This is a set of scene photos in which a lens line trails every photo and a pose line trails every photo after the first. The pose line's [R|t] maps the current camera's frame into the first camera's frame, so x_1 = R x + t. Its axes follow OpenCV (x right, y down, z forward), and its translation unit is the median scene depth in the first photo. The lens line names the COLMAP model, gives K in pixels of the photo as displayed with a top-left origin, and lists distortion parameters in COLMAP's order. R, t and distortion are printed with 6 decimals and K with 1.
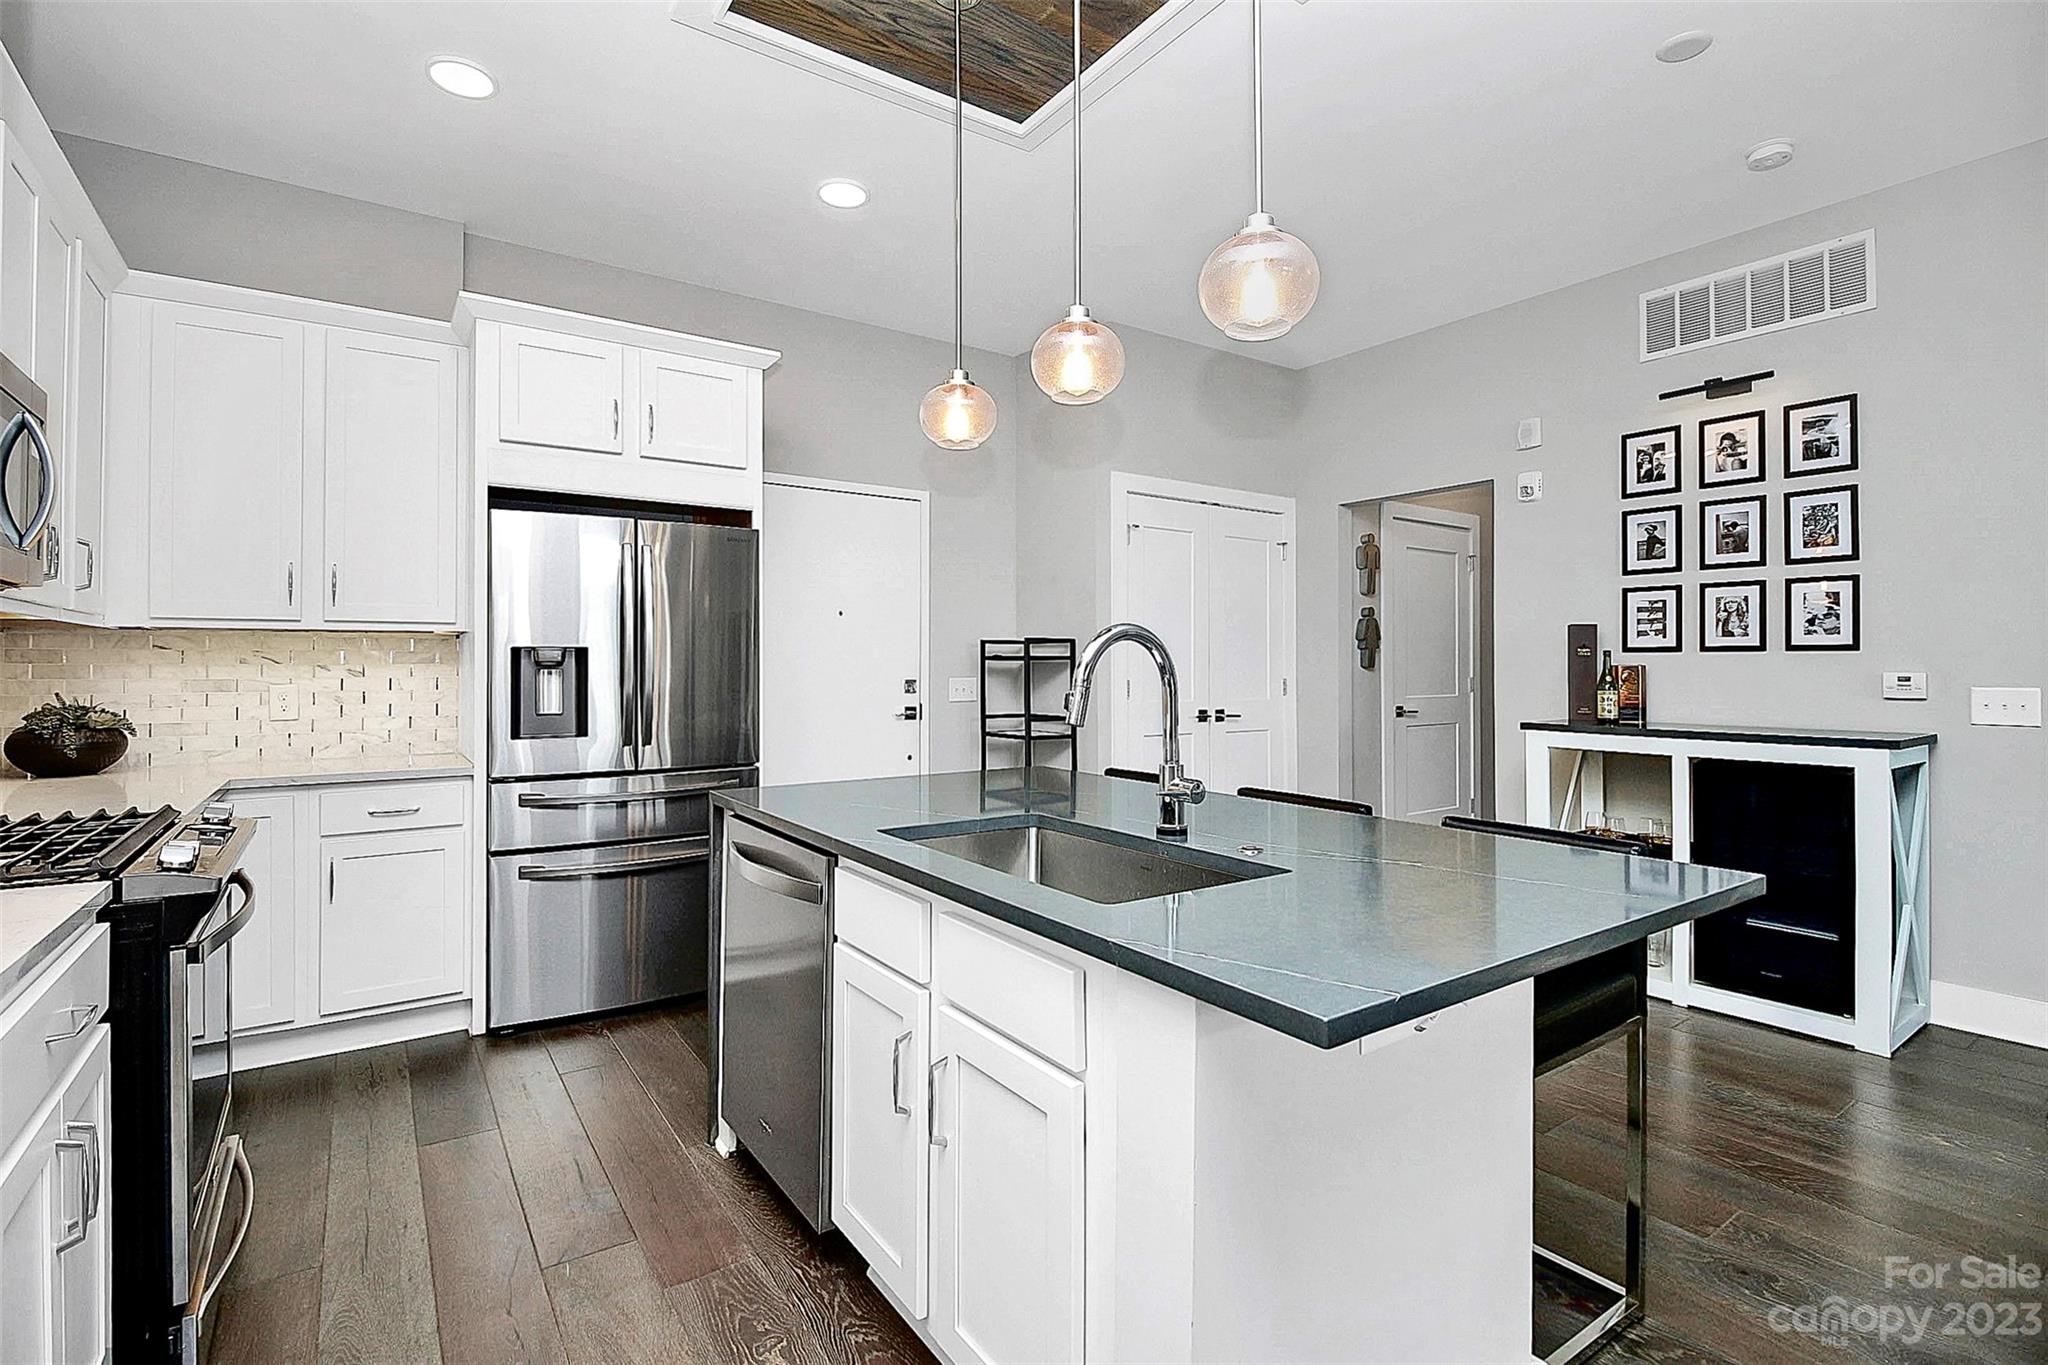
lens RADIAL K [[956.7, 0, 1029.4], [0, 956.7, 650.2], [0, 0, 1]] dist [0.004216, -0.014746]
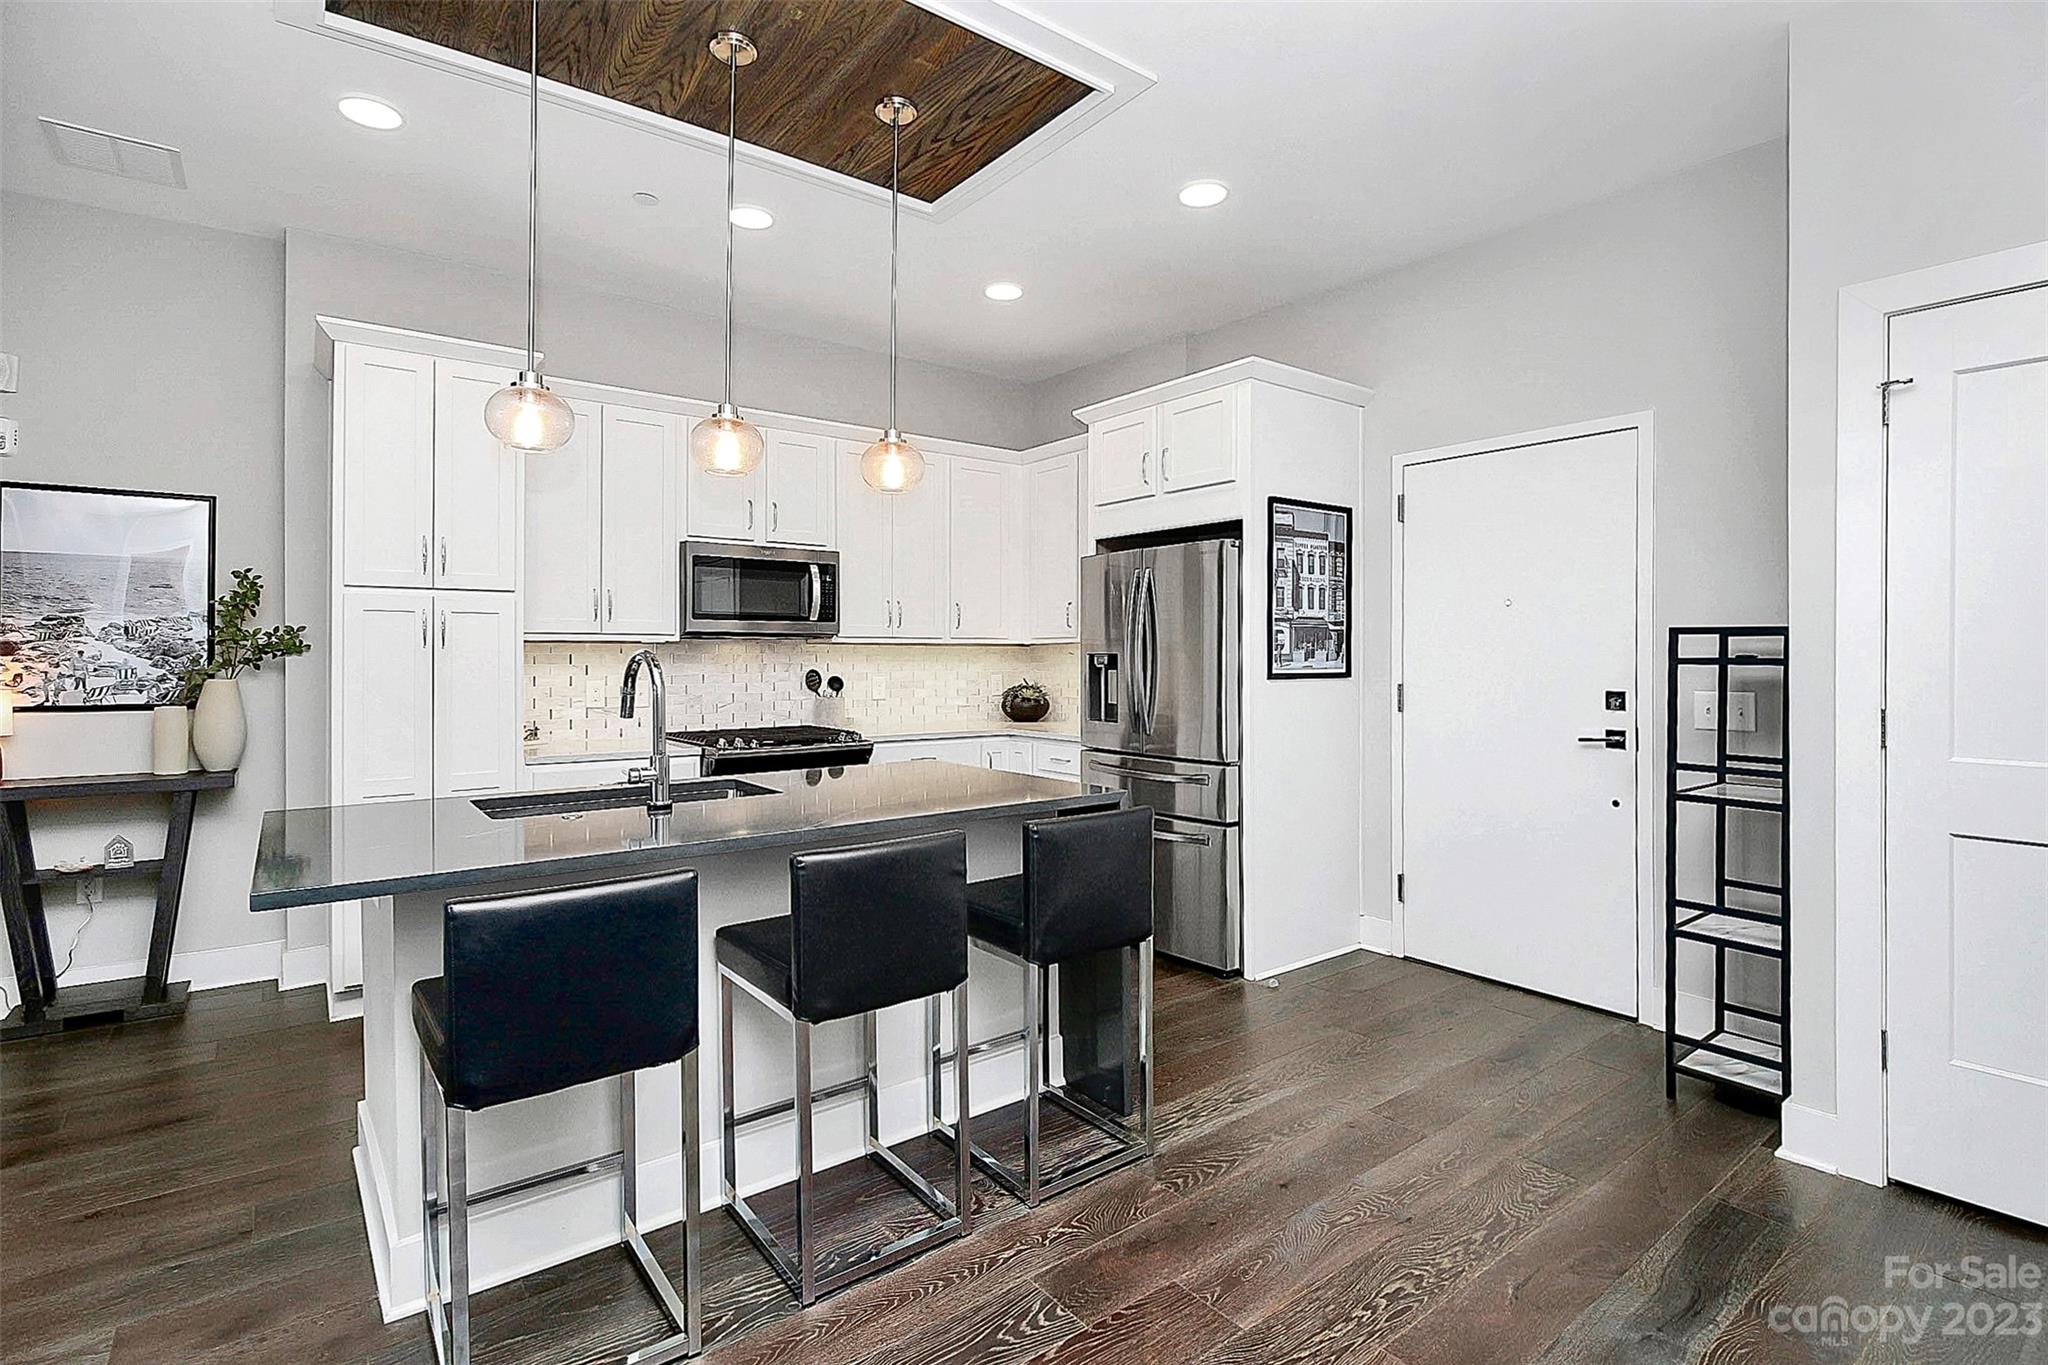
lens RADIAL K [[955.7, 0, 1024.5], [0, 955.7, 660.6], [0, 0, 1]] dist [0.003194, -0.014223]
pose [[0.041347, 0.007297, -0.999118, 0.766546], [0.015732, 0.999845, 0.007954, -0.004908], [0.999021, -0.016047, 0.041225, 0.753469]]
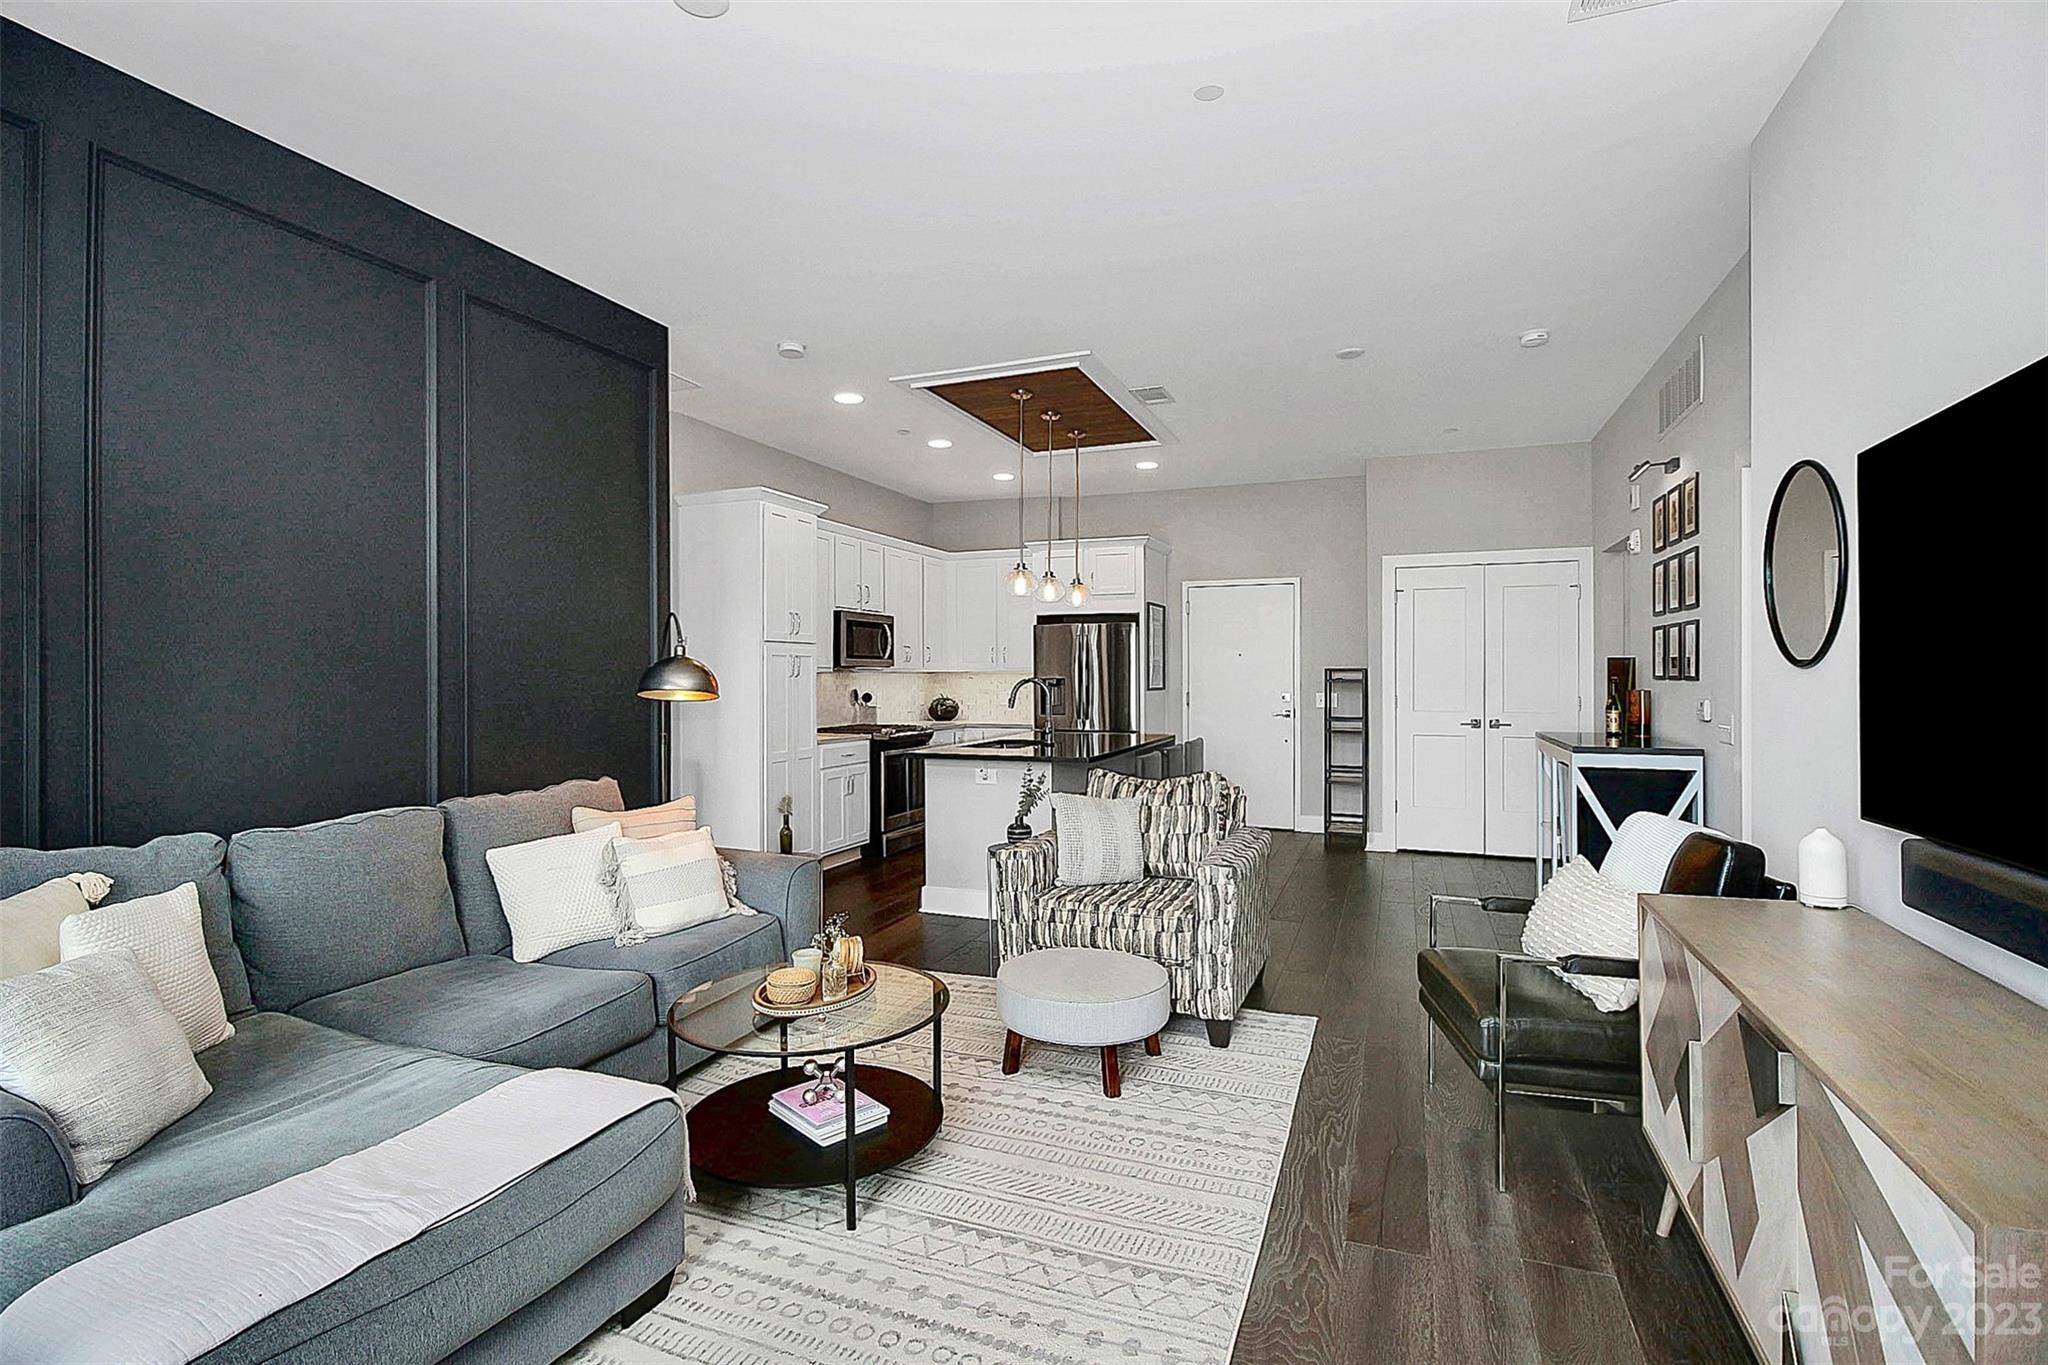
lens RADIAL K [[955.8, 0, 1015.7], [0, 955.8, 676.1], [0, 0, 1]] dist [0.000125, -0.014249]
pose [[0.544300, -0.000564, -0.838891, 1.401838], [0.014937, 0.999848, 0.009019, -0.029904], [0.838758, -0.017440, 0.544225, -0.405631]]
